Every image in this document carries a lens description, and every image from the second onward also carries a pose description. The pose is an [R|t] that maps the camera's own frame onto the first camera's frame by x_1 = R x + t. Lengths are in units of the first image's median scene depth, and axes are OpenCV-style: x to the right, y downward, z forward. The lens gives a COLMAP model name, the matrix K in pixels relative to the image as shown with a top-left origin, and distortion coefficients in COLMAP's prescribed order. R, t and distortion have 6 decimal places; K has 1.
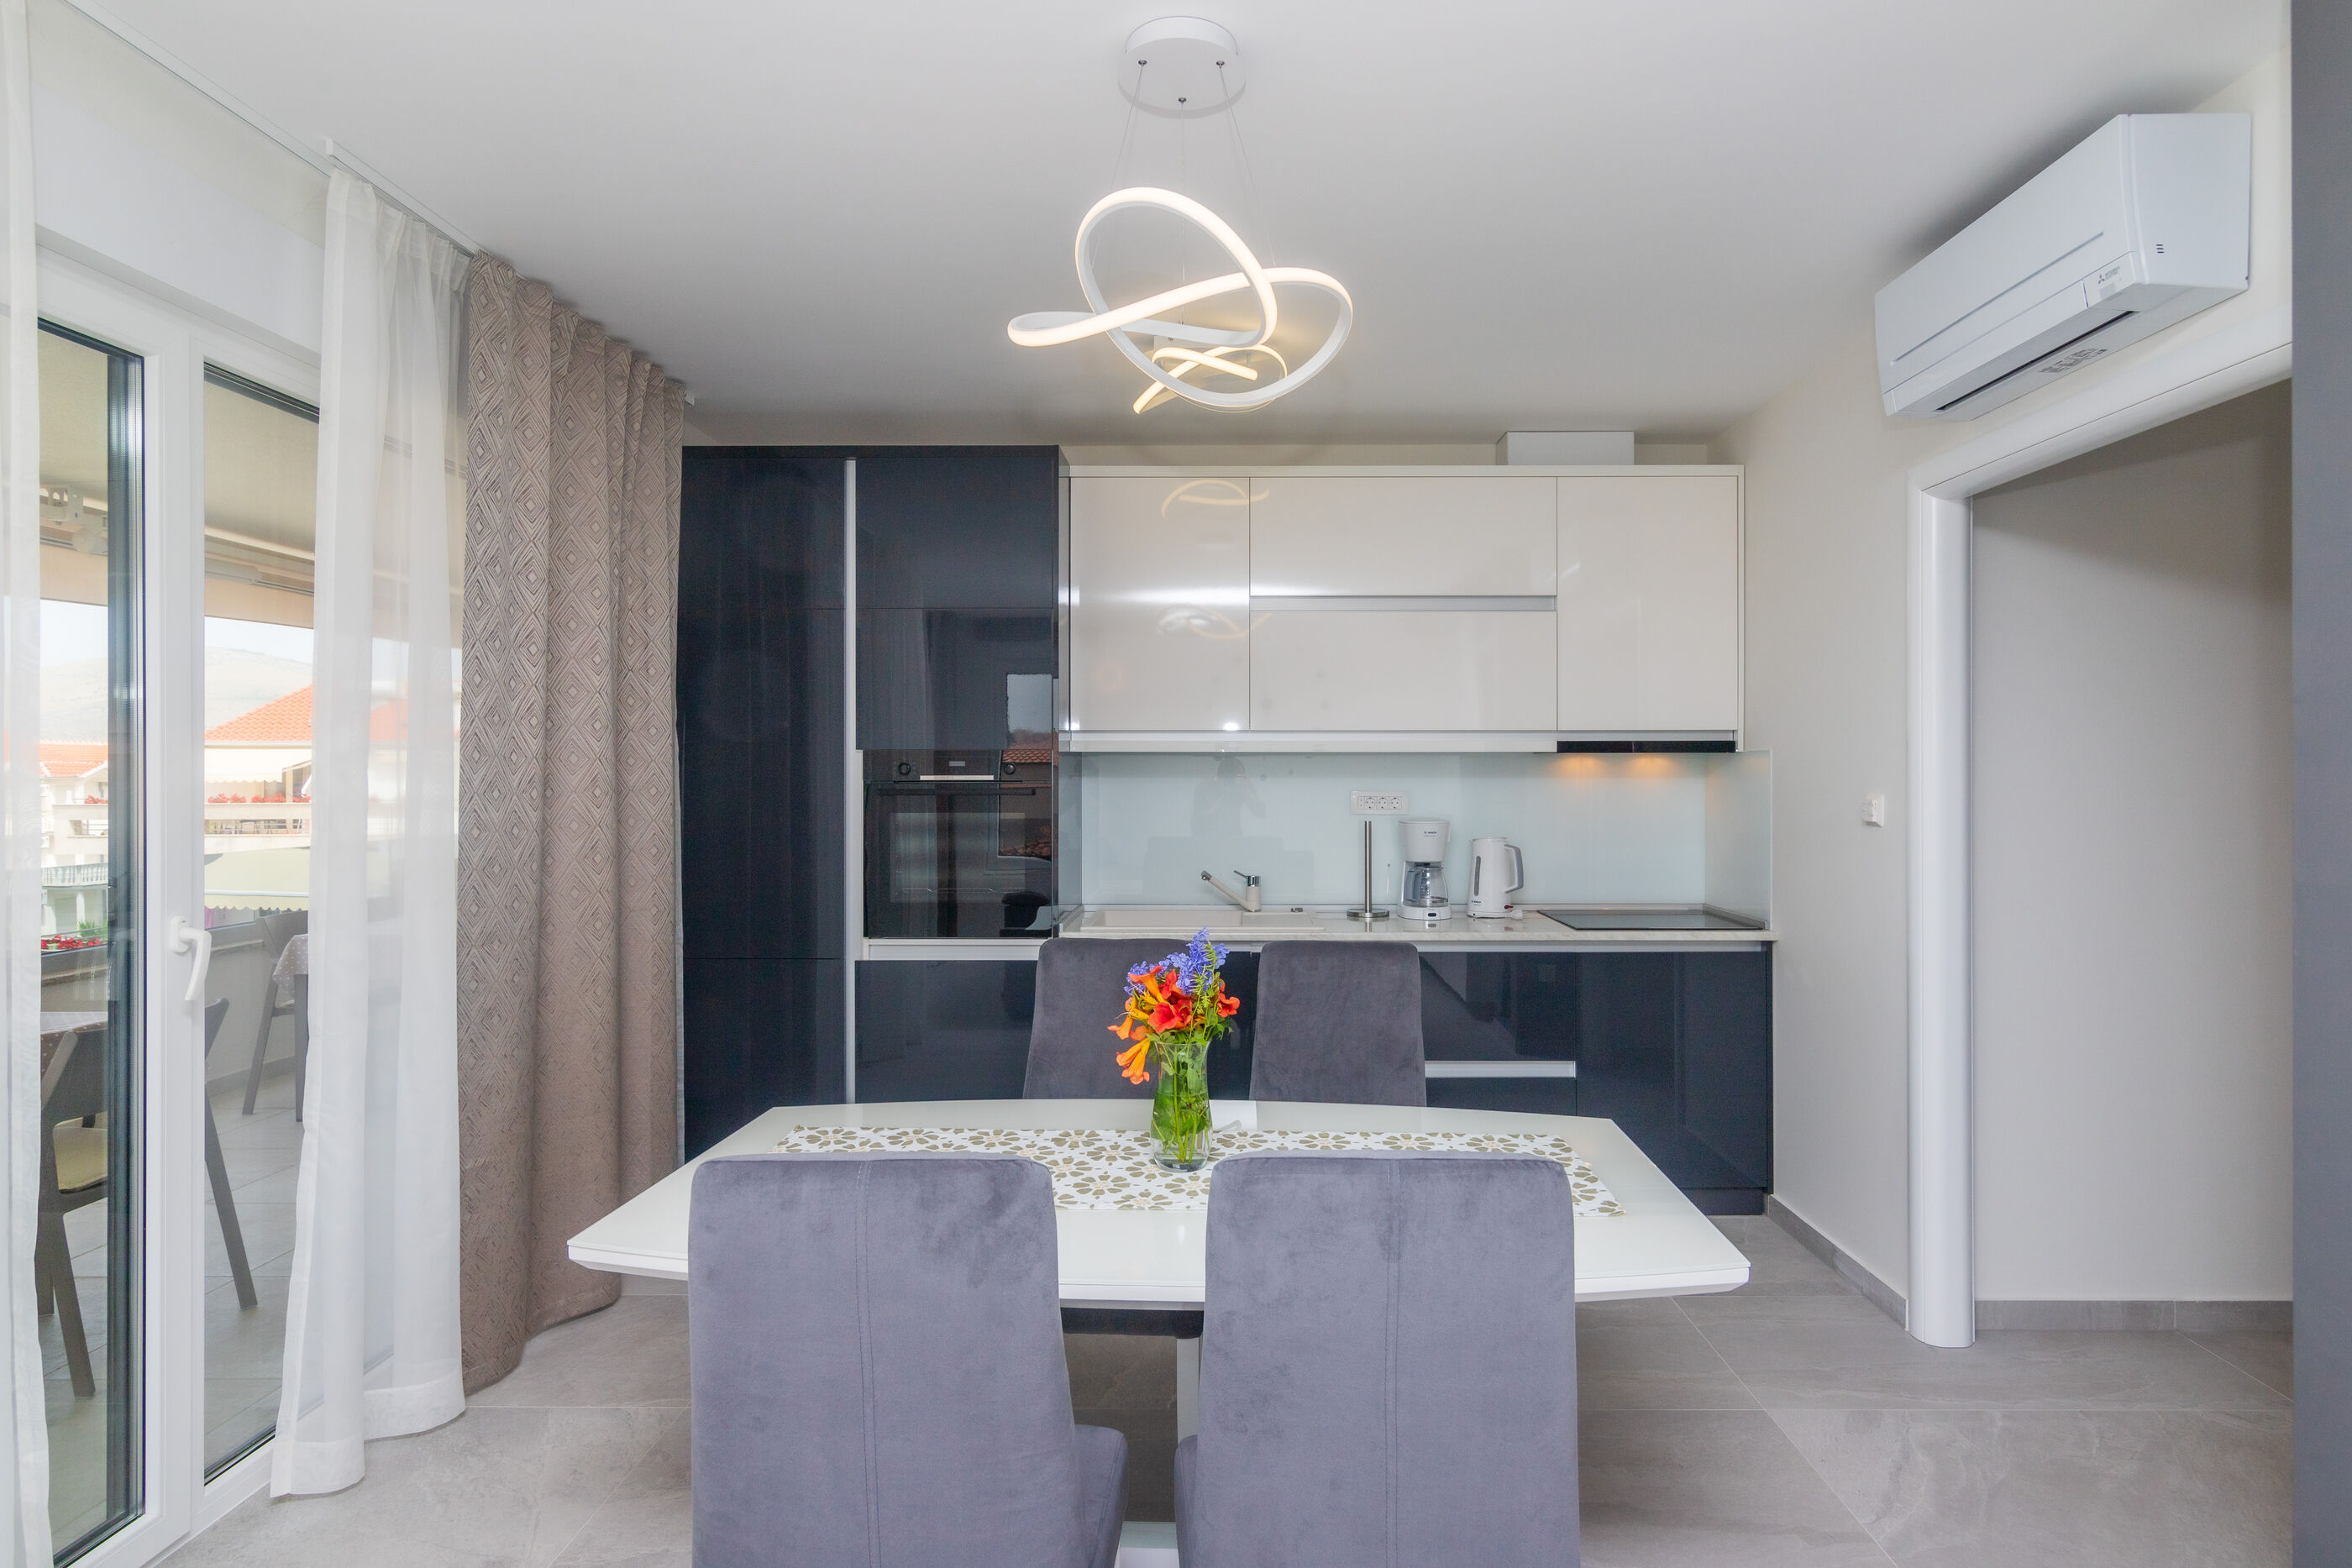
lens RADIAL K [[1254.3, 0, 1210.5], [0, 1254.3, 772.3], [0, 0, 1]] dist [0.001337, 0.002736]
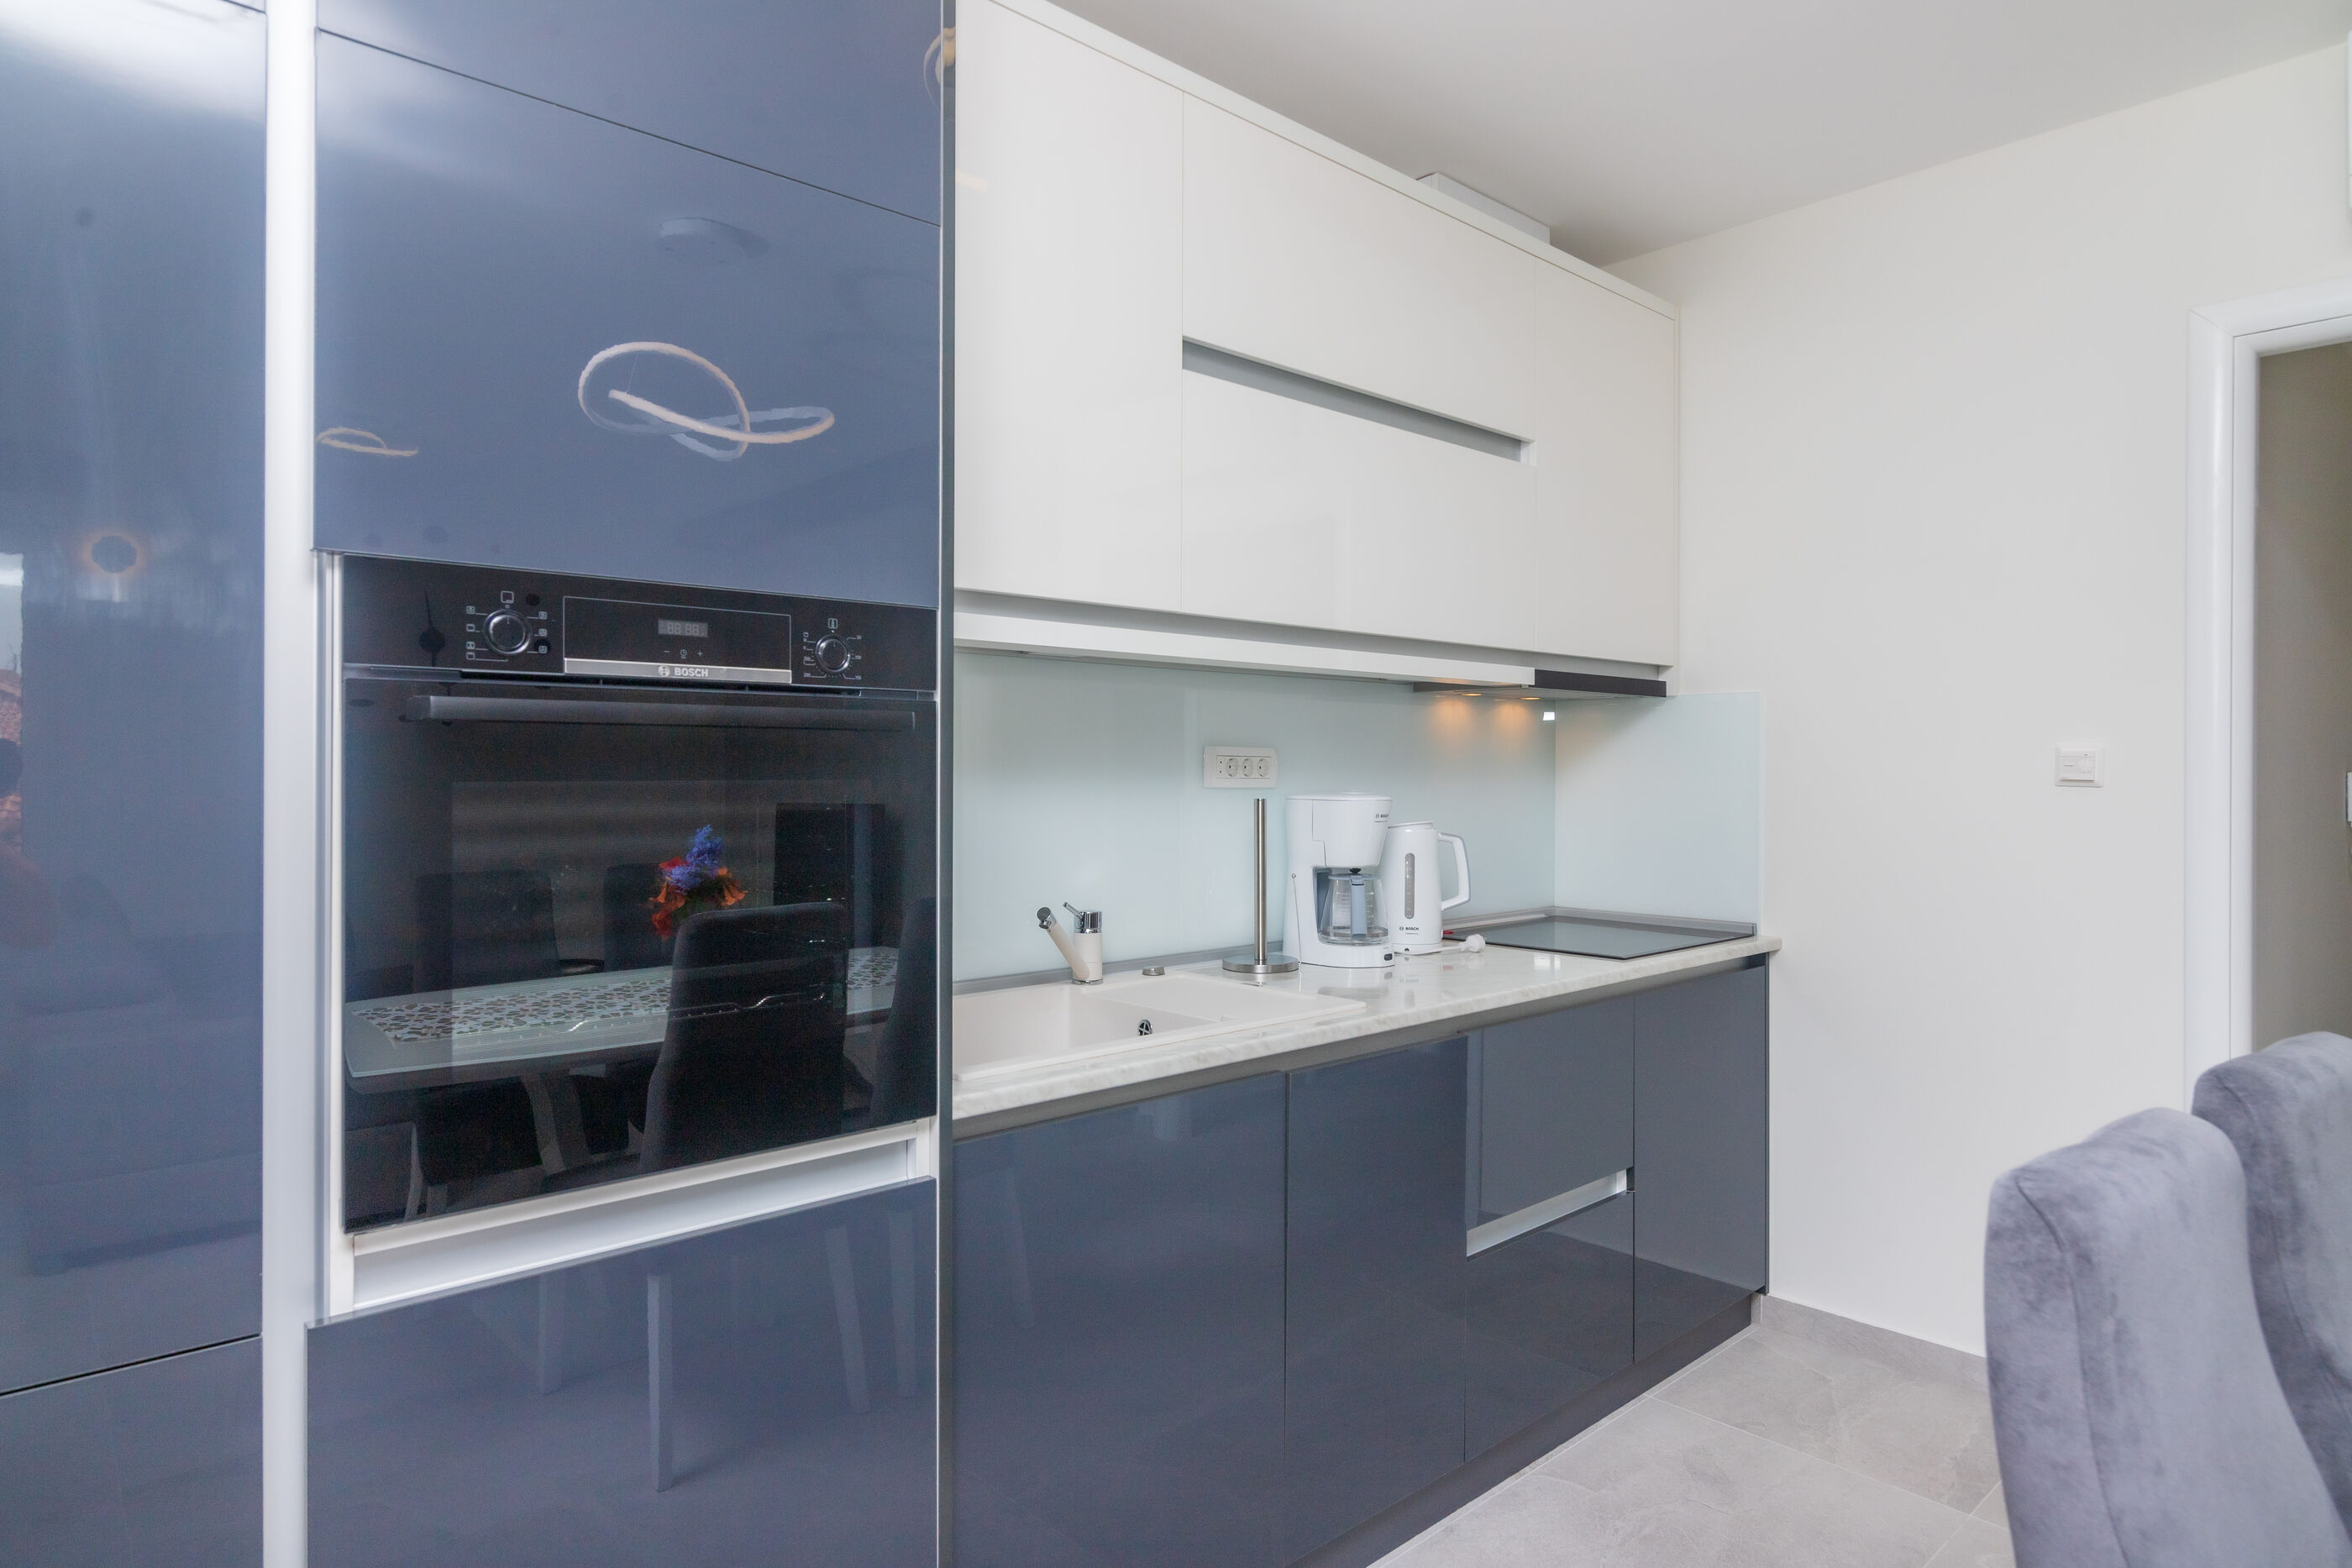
lens RADIAL K [[1364.2, 0, 1176.9], [0, 1364.2, 788.0], [0, 0, 1]] dist [-0.005436, -0.000503]
pose [[0.715290, -0.006126, 0.698801, -0.419799], [-0.013628, 0.999649, 0.022714, 0.028156], [-0.698695, -0.025771, 0.714955, 0.785309]]
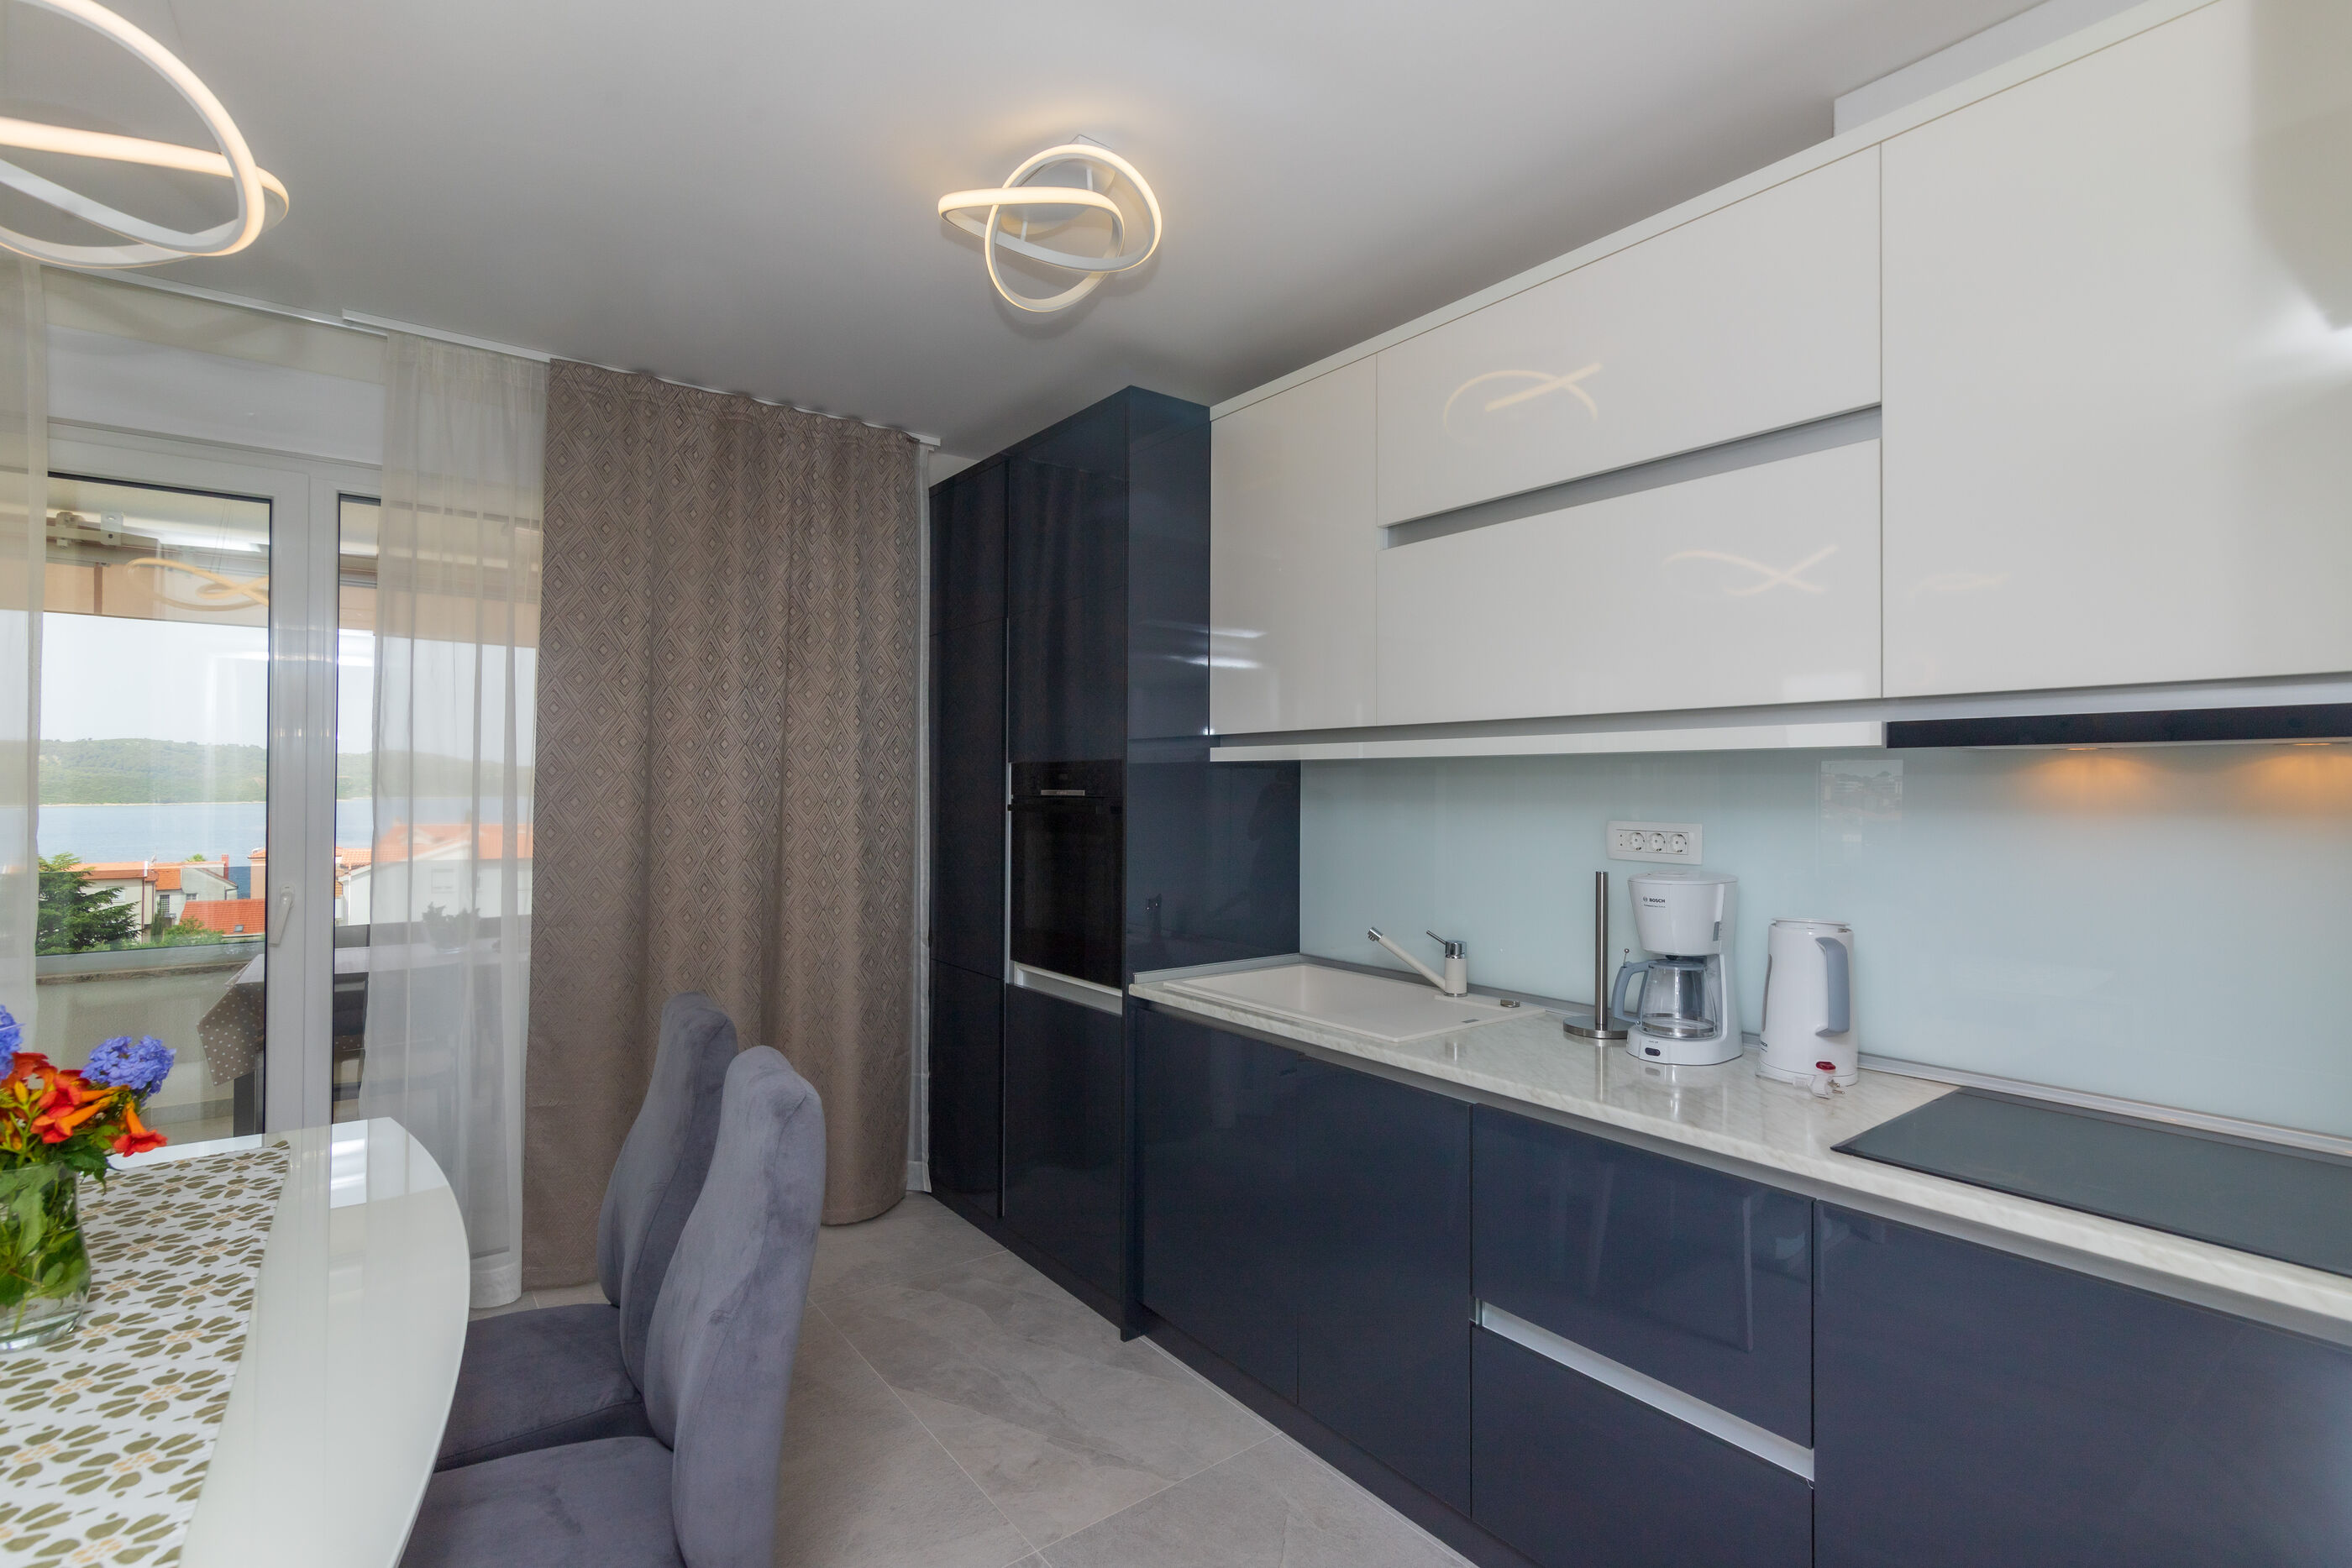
lens RADIAL K [[1098.4, 0, 1188.0], [0, 1098.4, 781.7], [0, 0, 1]] dist [-0.001477, -0.000949]
pose [[0.616912, 0.002173, -0.787029, 0.535738], [-0.000735, 0.999997, 0.002185, -0.005012], [0.787032, -0.000769, 0.616912, 0.701391]]
